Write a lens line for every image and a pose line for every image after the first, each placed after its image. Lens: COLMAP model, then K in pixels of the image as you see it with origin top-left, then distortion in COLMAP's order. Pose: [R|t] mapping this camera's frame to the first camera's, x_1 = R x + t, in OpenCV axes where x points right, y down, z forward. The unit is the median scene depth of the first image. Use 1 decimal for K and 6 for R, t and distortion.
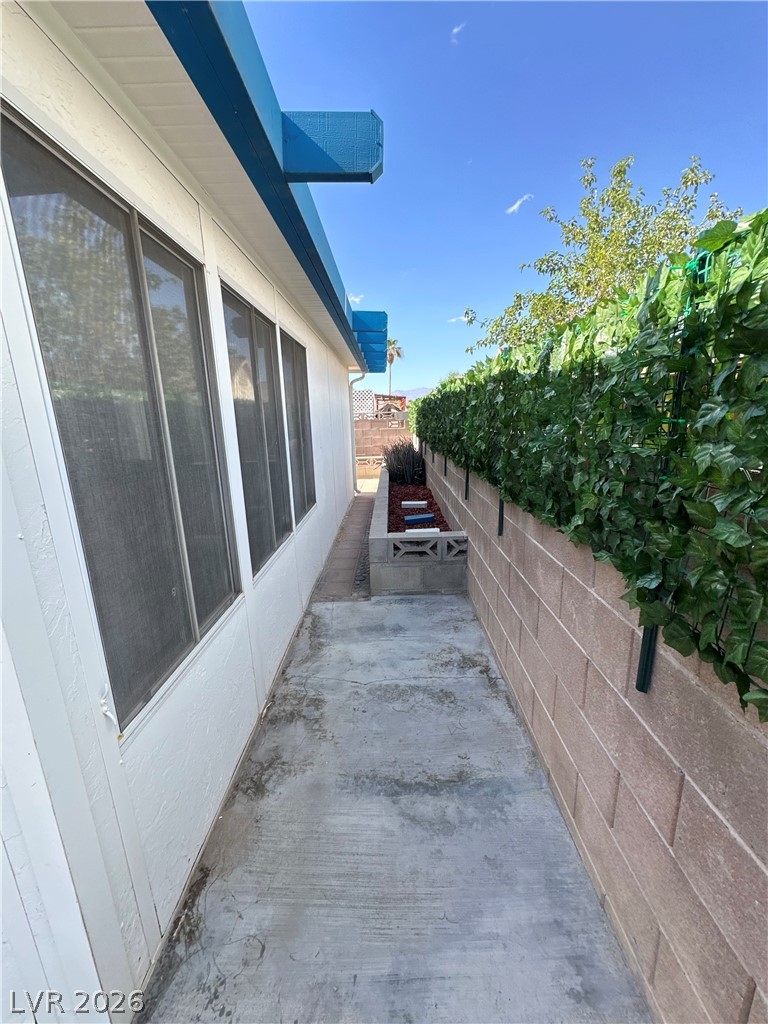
lens RADIAL K [[407.5, 0, 384.6], [0, 407.5, 512.9], [0, 0, 1]] dist [-0.005405, 0.000122]
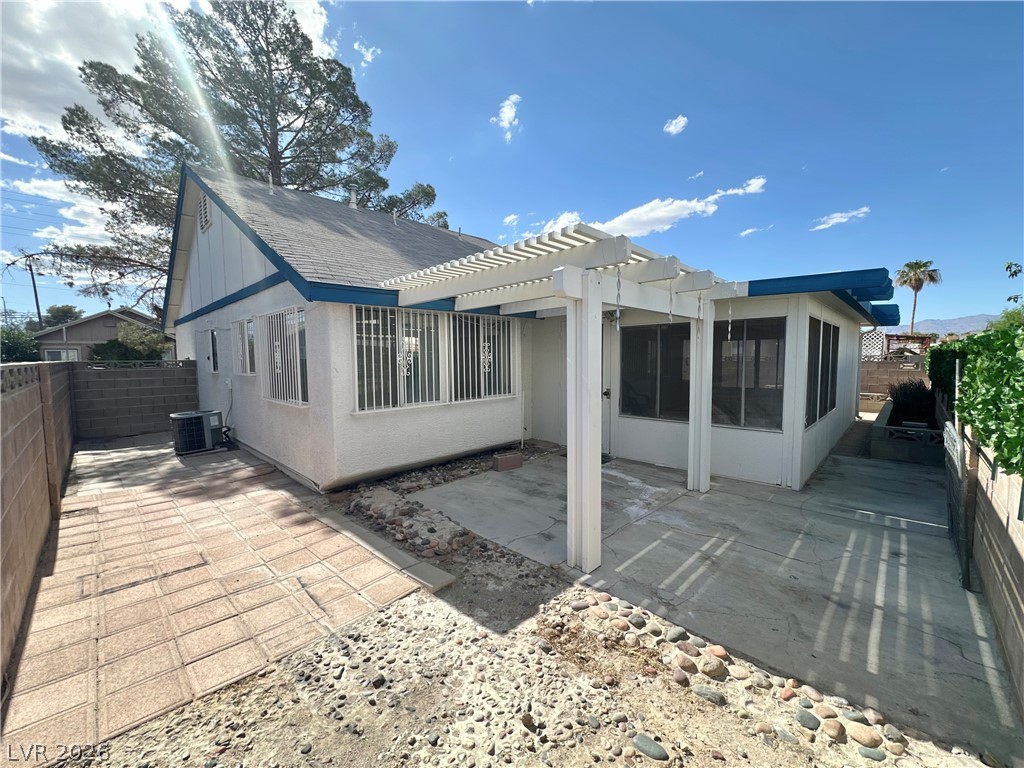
lens RADIAL K [[407.5, 0, 513.8], [0, 407.5, 389.5], [0, 0, 1]] dist [-0.005405, 0.000122]
pose [[0.724245, 0.078282, -0.685085, 0.014356], [-0.171412, 0.982786, -0.068911, 0.131937], [0.667897, 0.167341, 0.725197, -0.638529]]
